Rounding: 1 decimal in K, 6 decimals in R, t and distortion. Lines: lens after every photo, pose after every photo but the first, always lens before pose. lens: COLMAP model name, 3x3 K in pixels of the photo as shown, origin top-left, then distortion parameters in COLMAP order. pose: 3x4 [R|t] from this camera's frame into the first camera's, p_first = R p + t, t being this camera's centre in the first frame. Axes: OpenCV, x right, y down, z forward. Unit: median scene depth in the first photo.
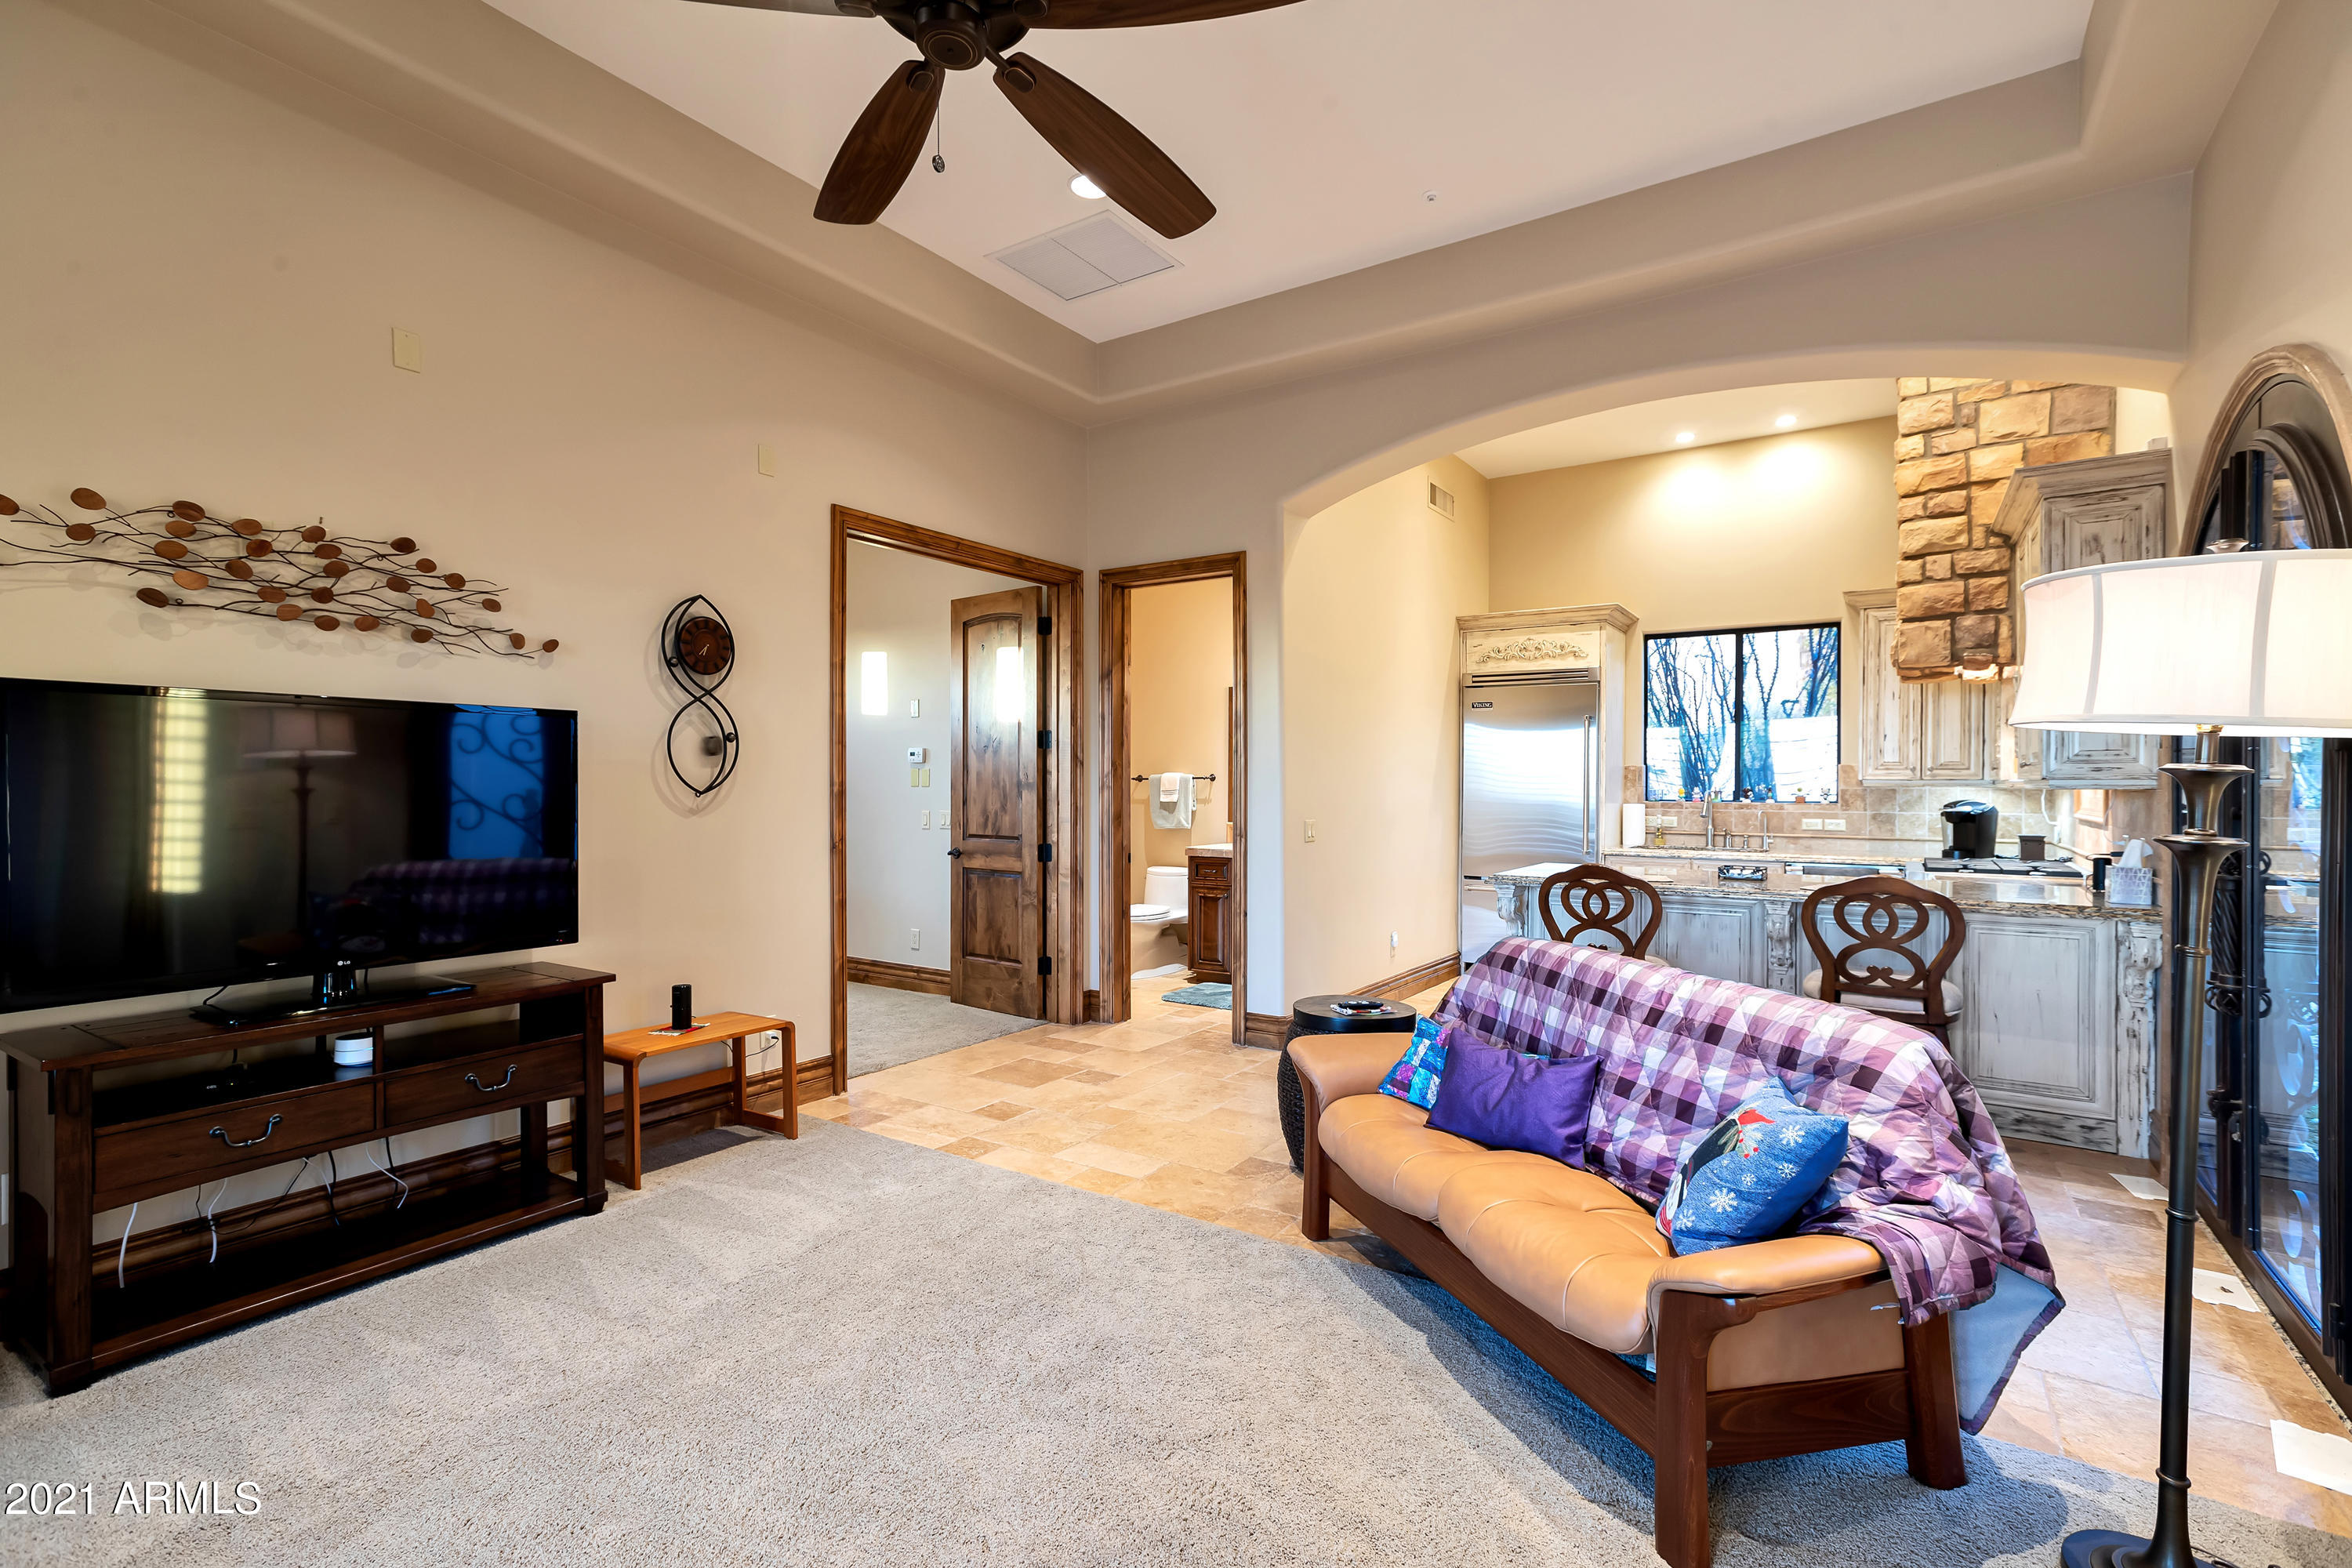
lens RADIAL K [[1085.0, 0, 1167.5], [0, 1085.0, 809.4], [0, 0, 1]] dist [-0.034648, 0.011553]
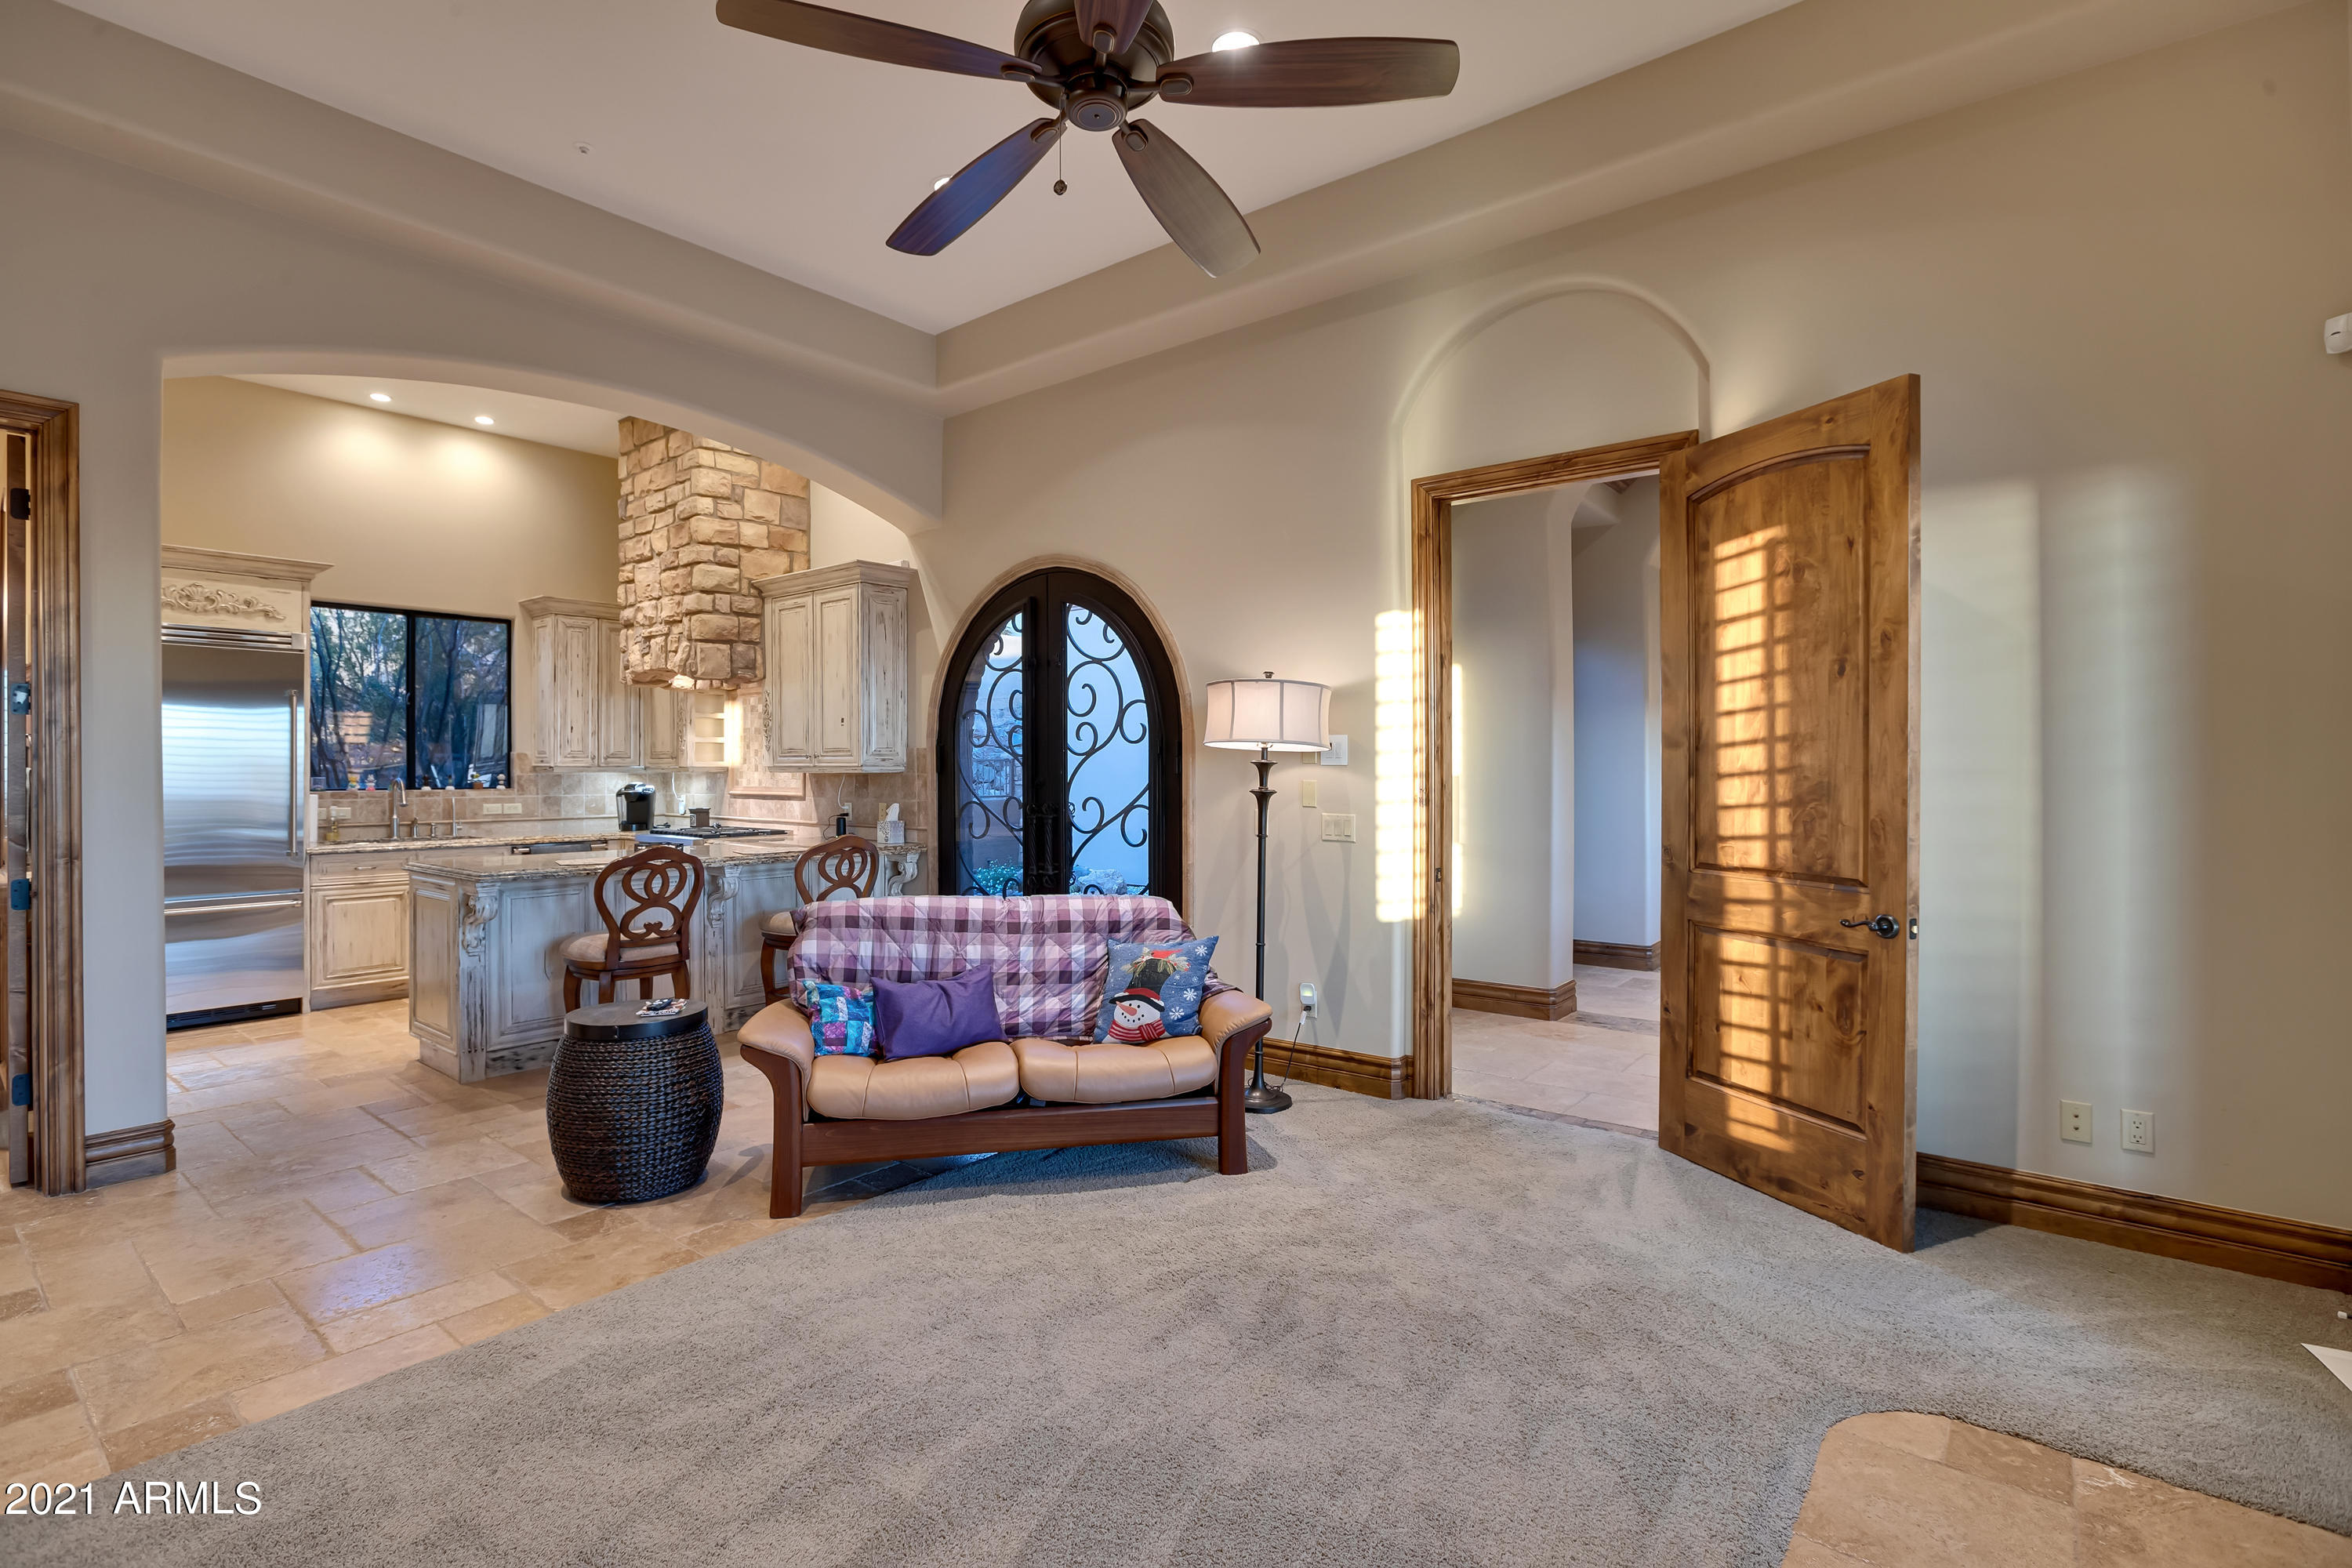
lens RADIAL K [[1085.0, 0, 1169.7], [0, 1085.0, 769.6], [0, 0, 1]] dist [-0.034648, 0.011553]
pose [[0.080949, -0.003329, 0.996713, -0.497820], [0.027007, 0.999635, 0.001146, -0.010050], [-0.996352, 0.026826, 0.081009, 0.322947]]
